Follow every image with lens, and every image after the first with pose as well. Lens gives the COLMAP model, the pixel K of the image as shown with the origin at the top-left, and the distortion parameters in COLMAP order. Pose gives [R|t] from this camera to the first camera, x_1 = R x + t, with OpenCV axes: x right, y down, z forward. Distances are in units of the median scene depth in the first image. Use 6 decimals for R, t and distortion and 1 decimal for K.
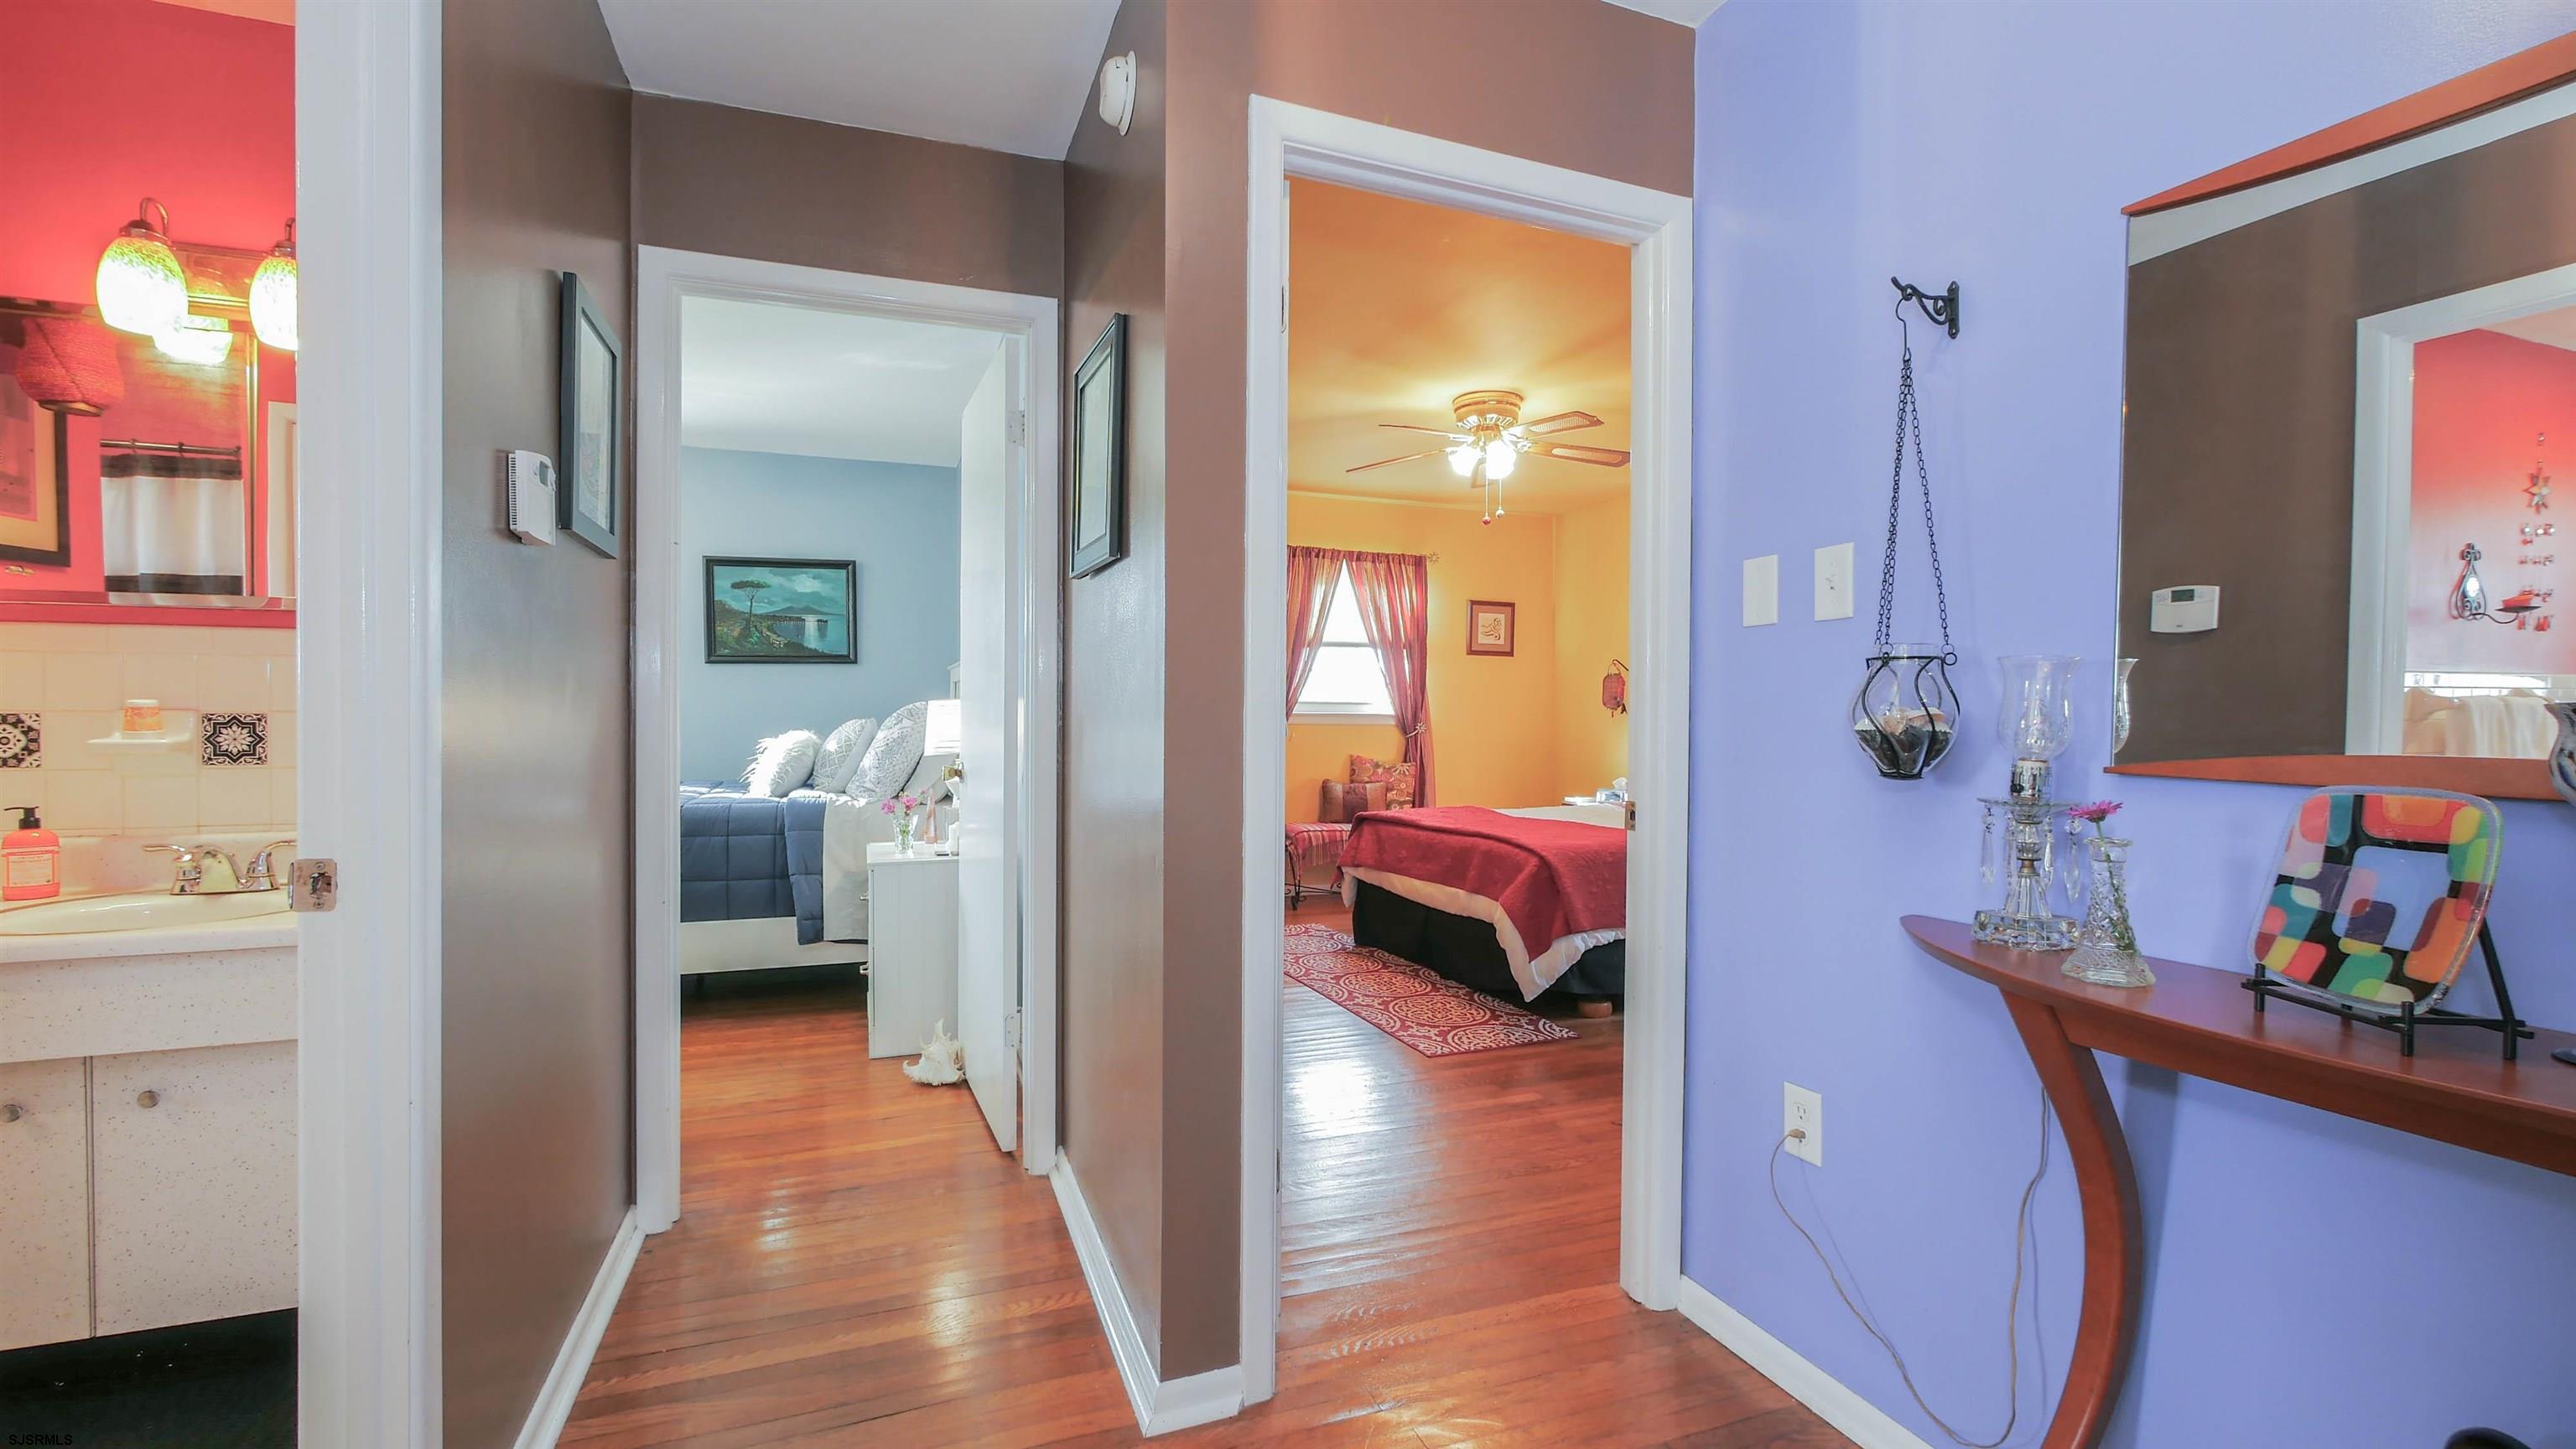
lens RADIAL K [[1053.0, 0, 1281.3], [0, 1053.0, 730.2], [0, 0, 1]] dist [-0.004078, -0.004210]
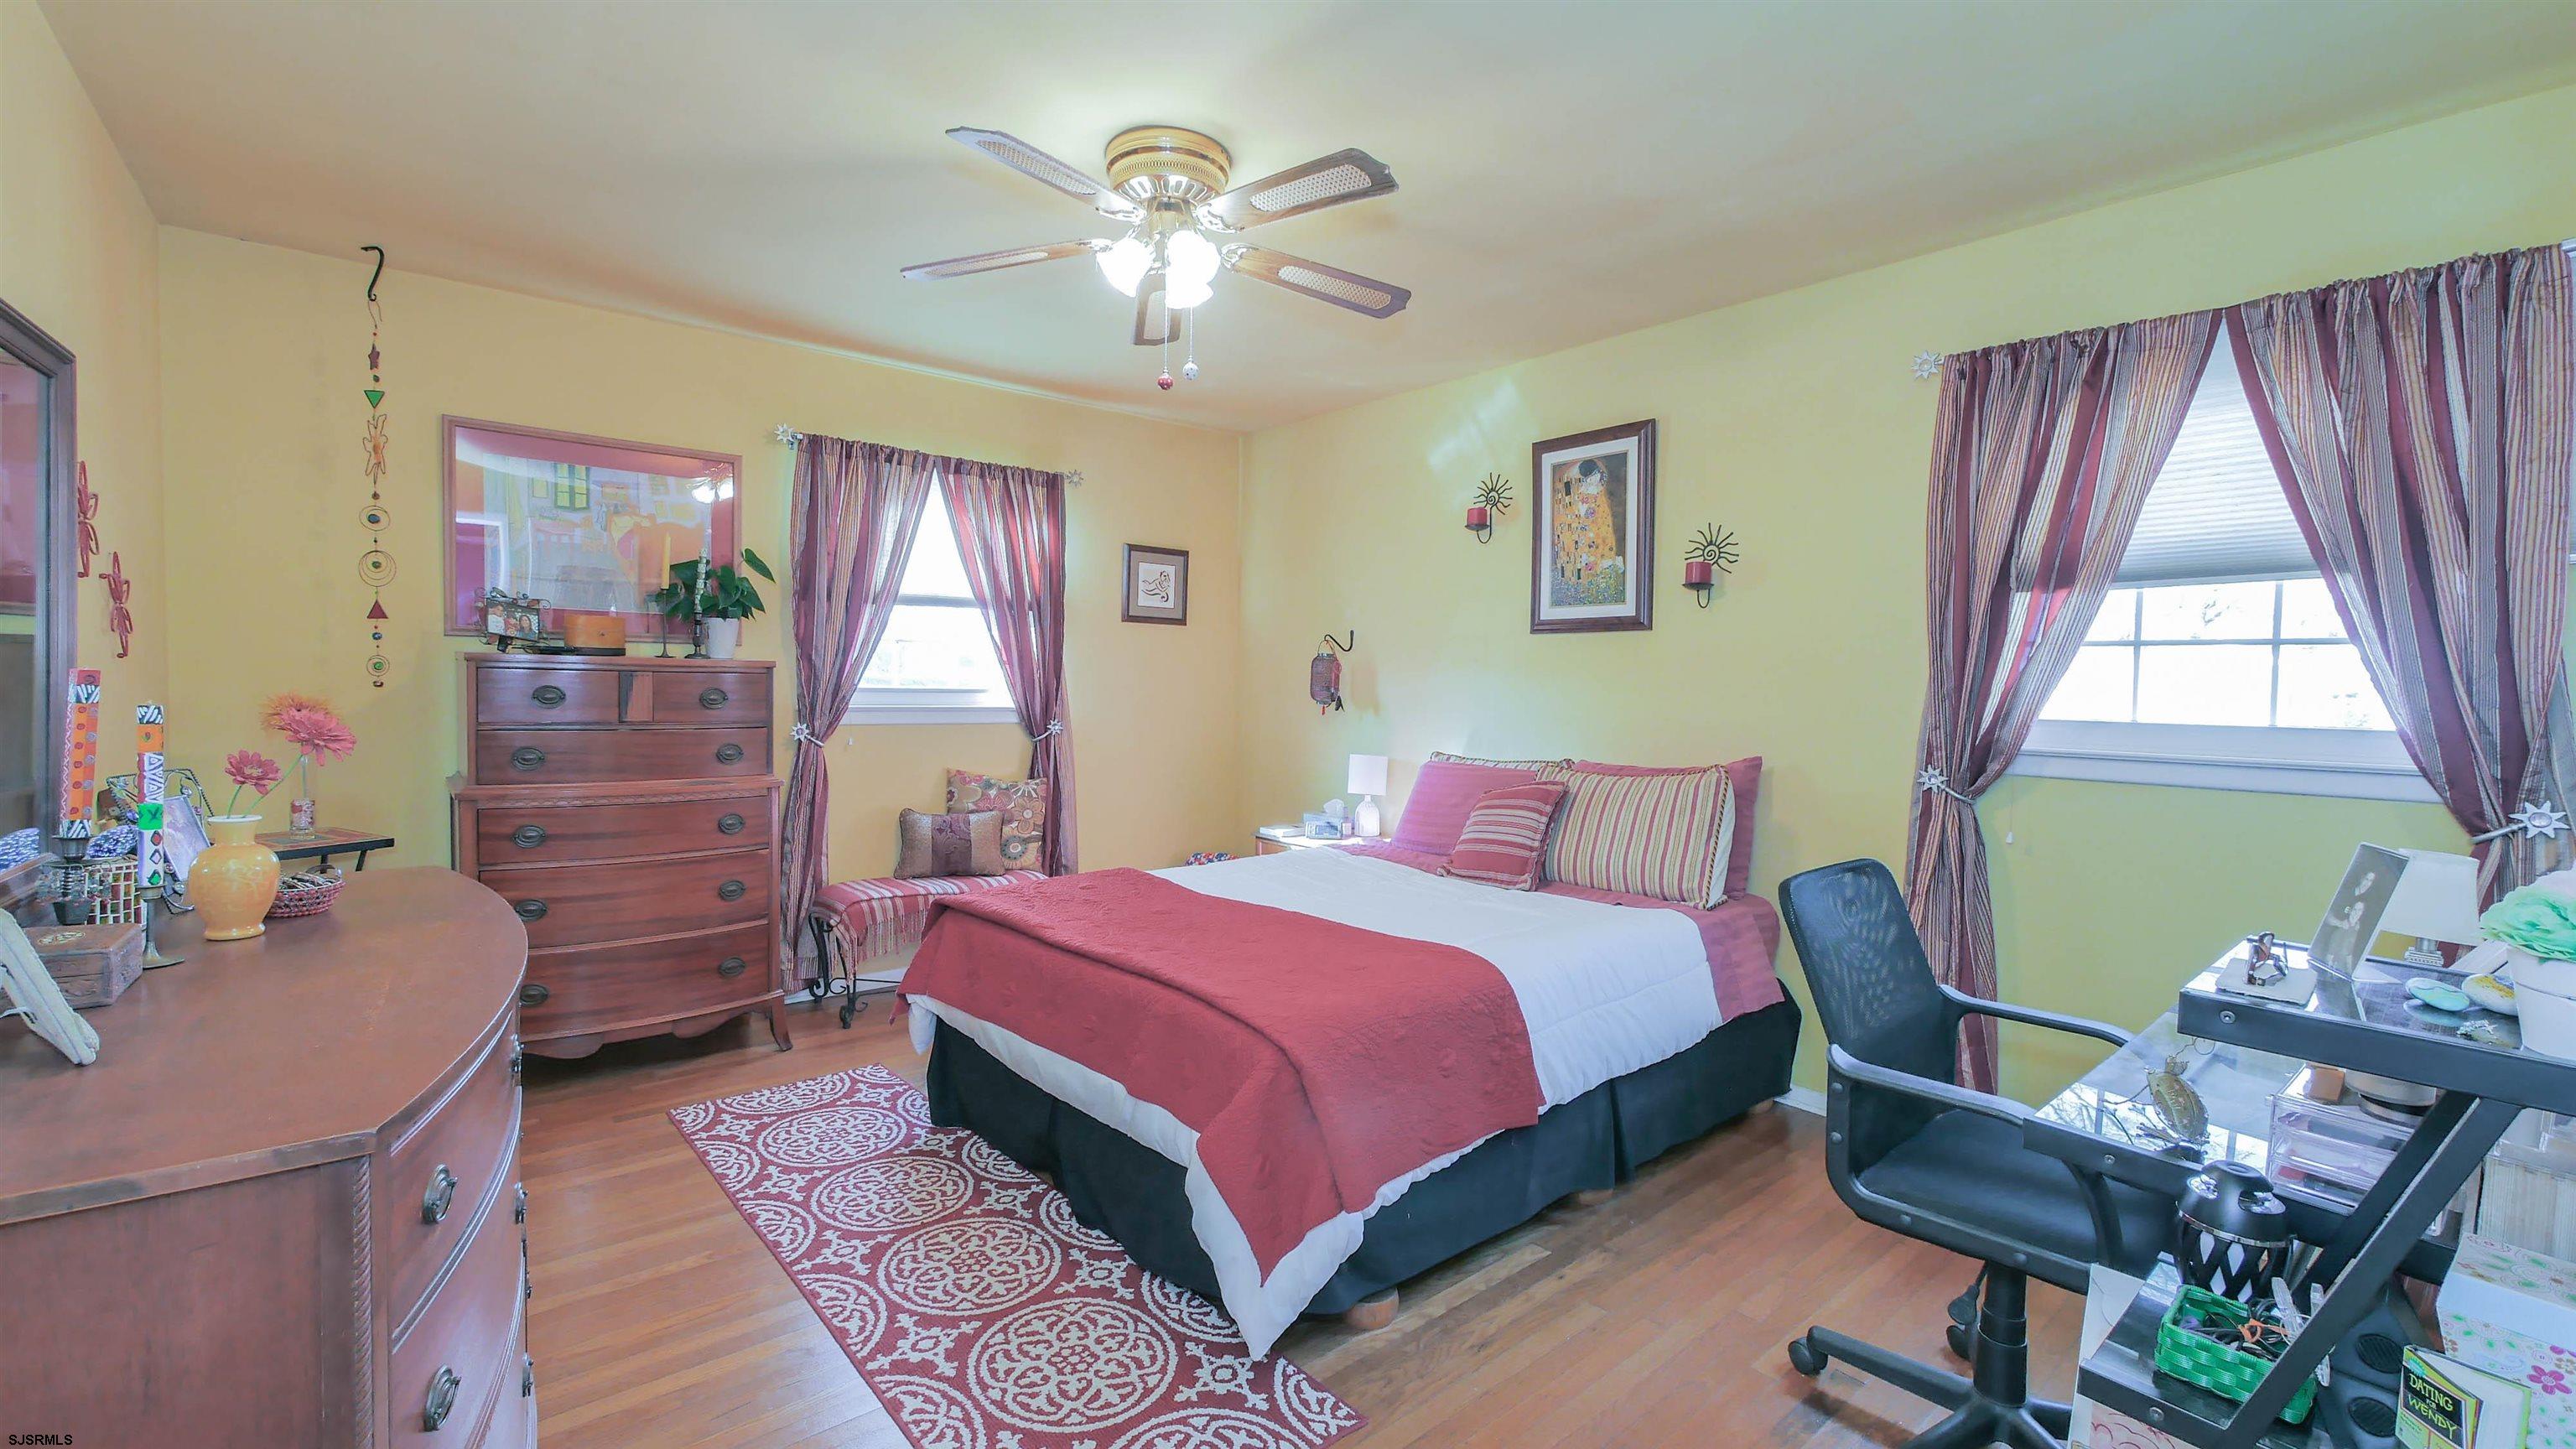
lens RADIAL K [[1058.8, 0, 1278.0], [0, 1058.8, 718.9], [0, 0, 1]] dist [-0.011514, 0.003039]
pose [[0.947217, -0.001635, 0.320588, 0.051735], [-0.007128, 0.999632, 0.026157, -0.027864], [-0.320513, -0.027062, 0.946858, 0.318213]]
